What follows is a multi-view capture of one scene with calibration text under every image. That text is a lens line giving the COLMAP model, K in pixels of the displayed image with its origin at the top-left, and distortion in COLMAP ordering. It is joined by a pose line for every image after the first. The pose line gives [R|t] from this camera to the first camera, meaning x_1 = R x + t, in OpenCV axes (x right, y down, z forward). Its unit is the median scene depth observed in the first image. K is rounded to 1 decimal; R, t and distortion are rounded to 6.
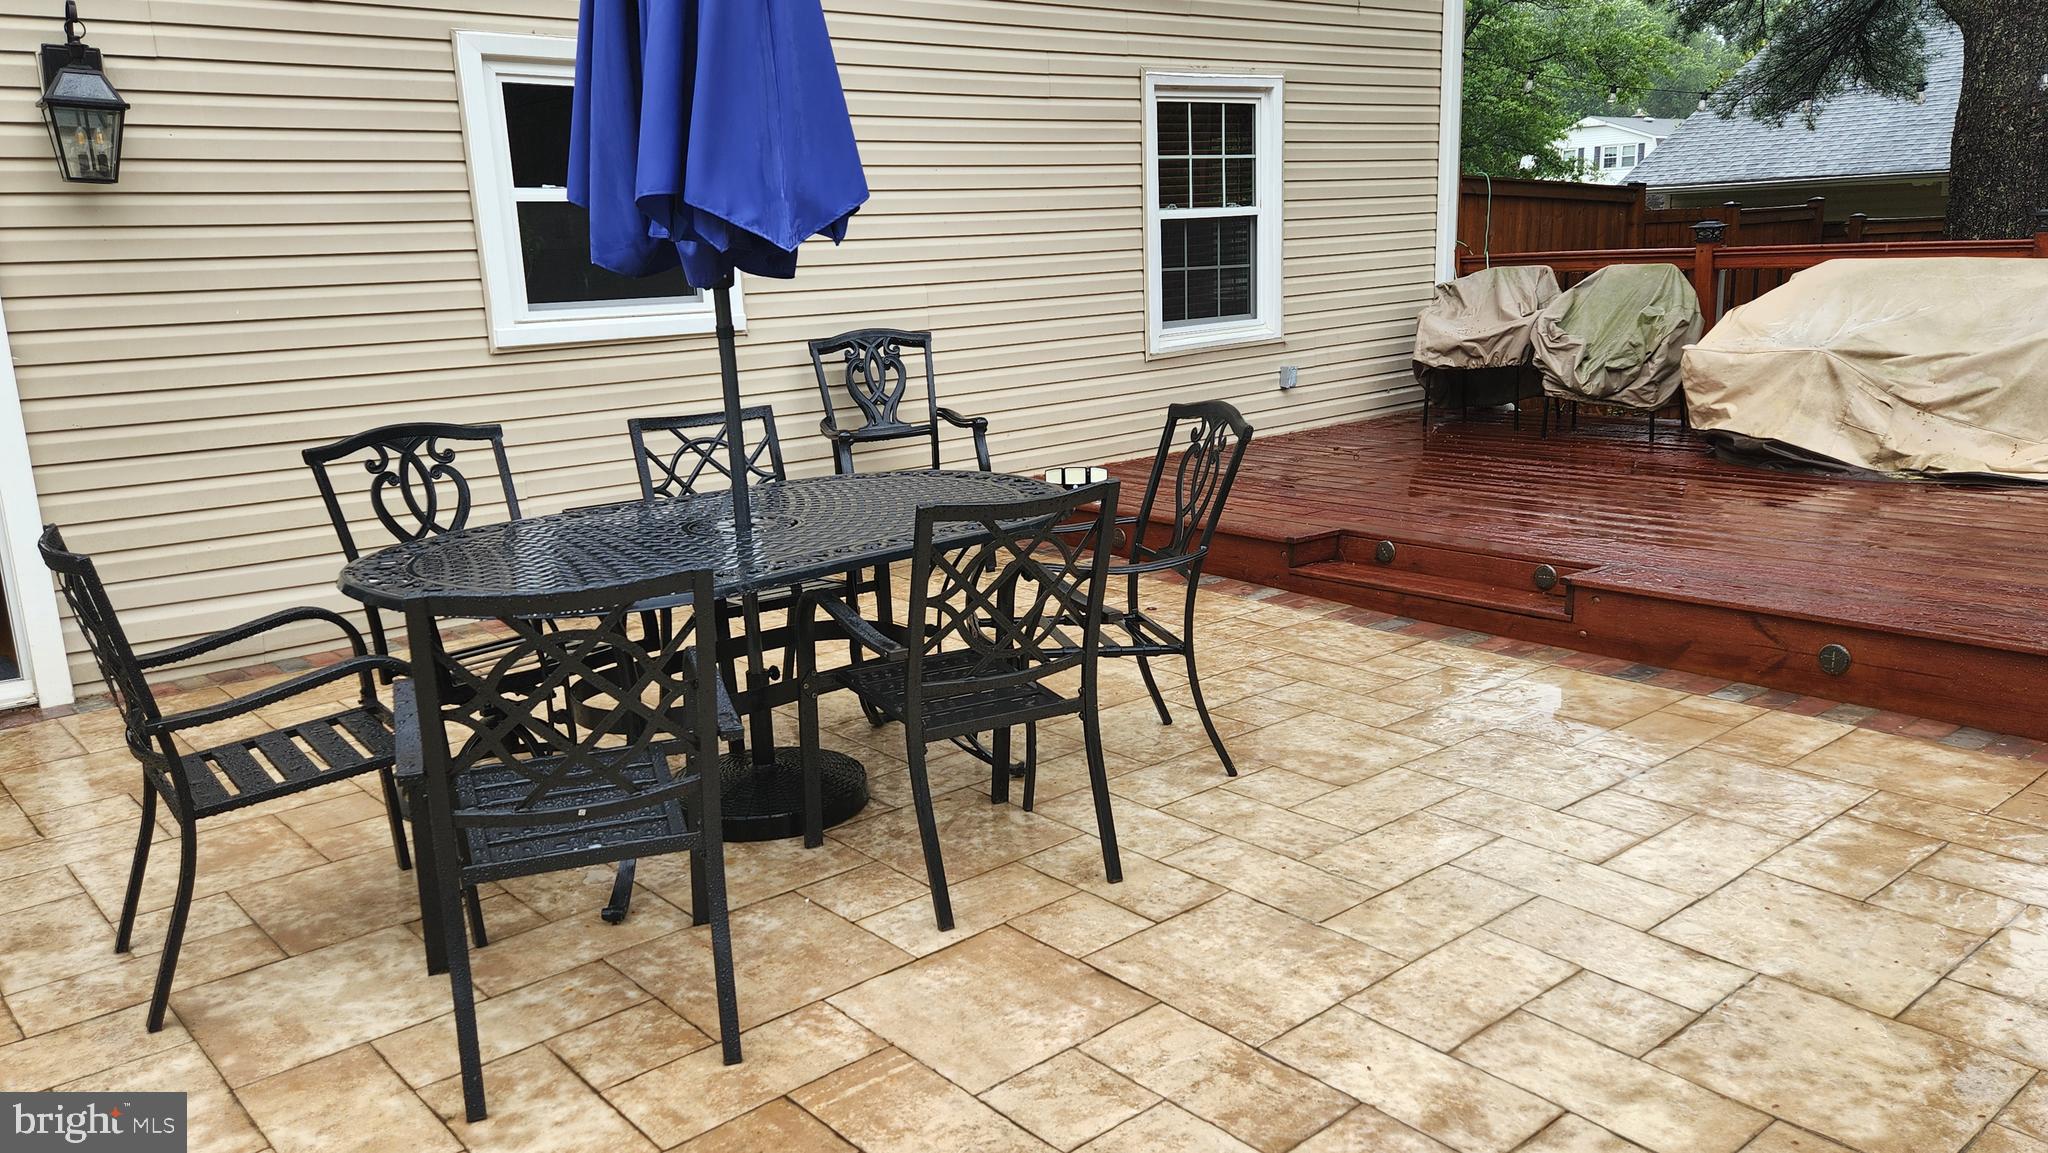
lens RADIAL K [[1538.6, 0, 1025.2], [0, 1538.6, 573.6], [0, 0, 1]] dist [0.075924, -0.058920]
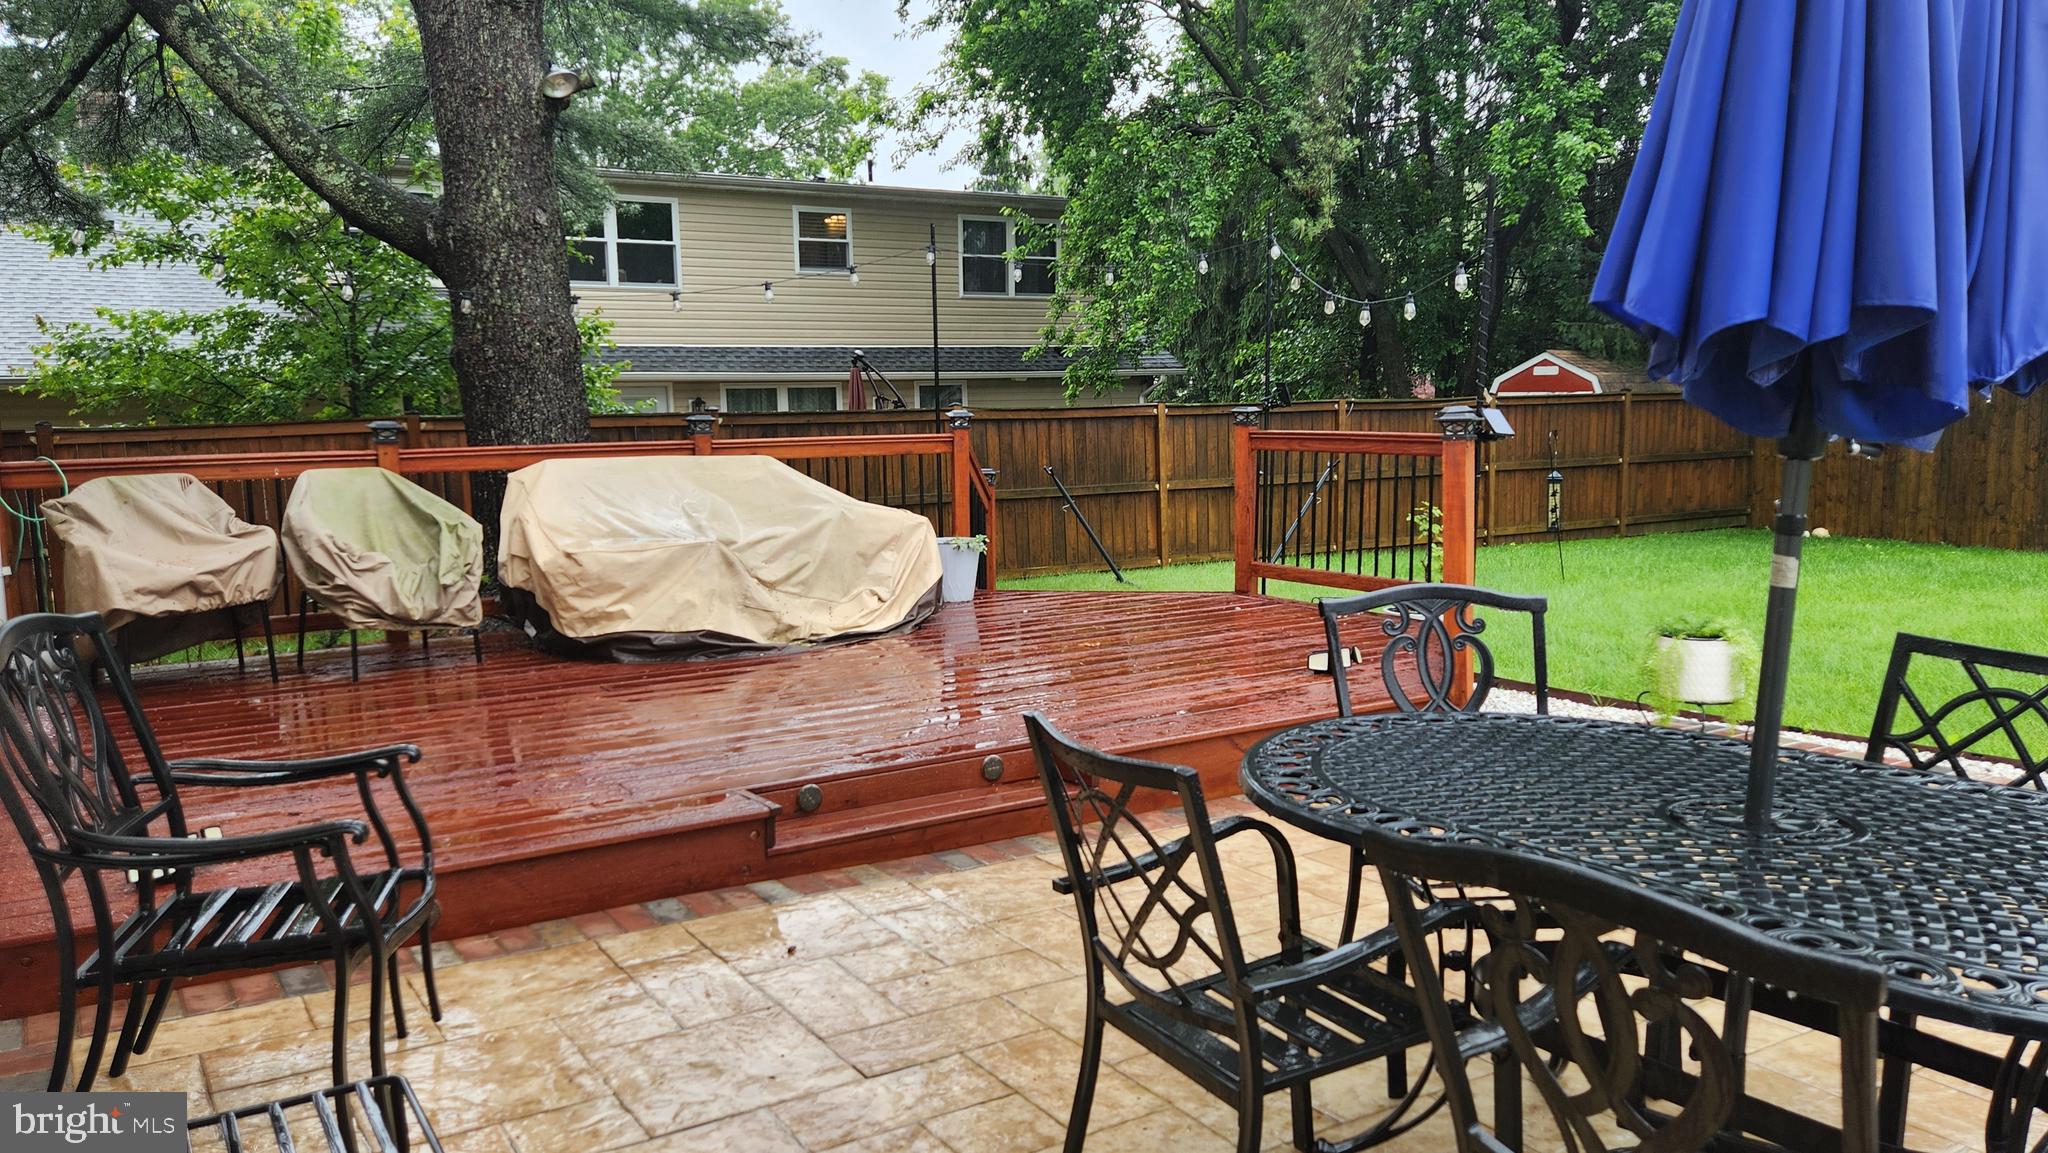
lens RADIAL K [[1538.6, 0, 1011.8], [0, 1538.6, 589.4], [0, 0, 1]] dist [0.075924, -0.058920]
pose [[0.138580, -0.091898, 0.986078, -0.458639], [0.221339, 0.973373, 0.059607, -0.122417], [-0.965300, 0.209998, 0.155230, 0.622639]]
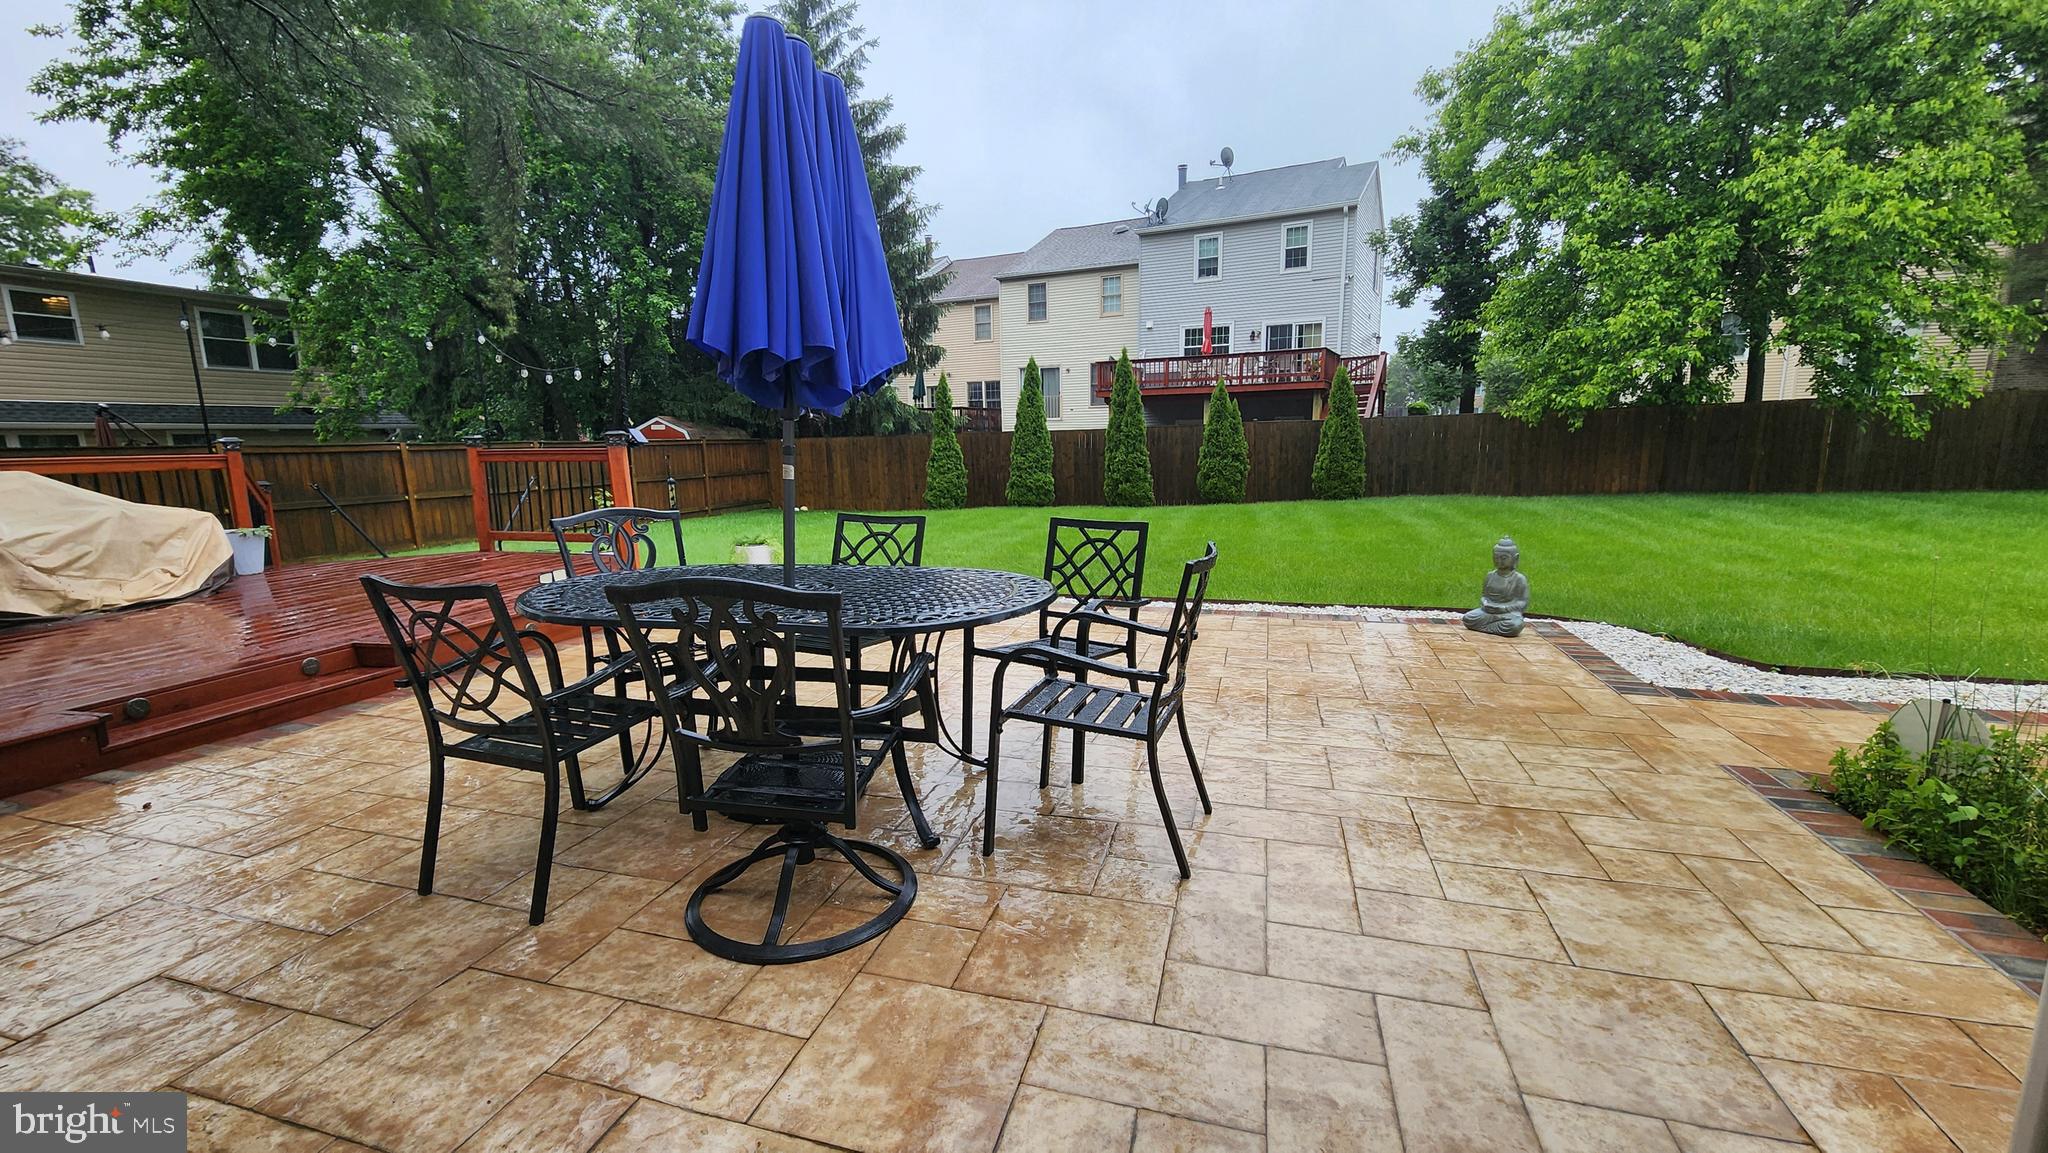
lens RADIAL K [[840.0, 0, 1024.3], [0, 840.0, 566.0], [0, 0, 1]] dist [0.001314, -0.000700]
pose [[-0.561913, -0.078548, 0.823459, -0.504128], [0.220226, 0.945348, 0.240453, -0.093481], [-0.797342, 0.316461, -0.513905, 0.646816]]
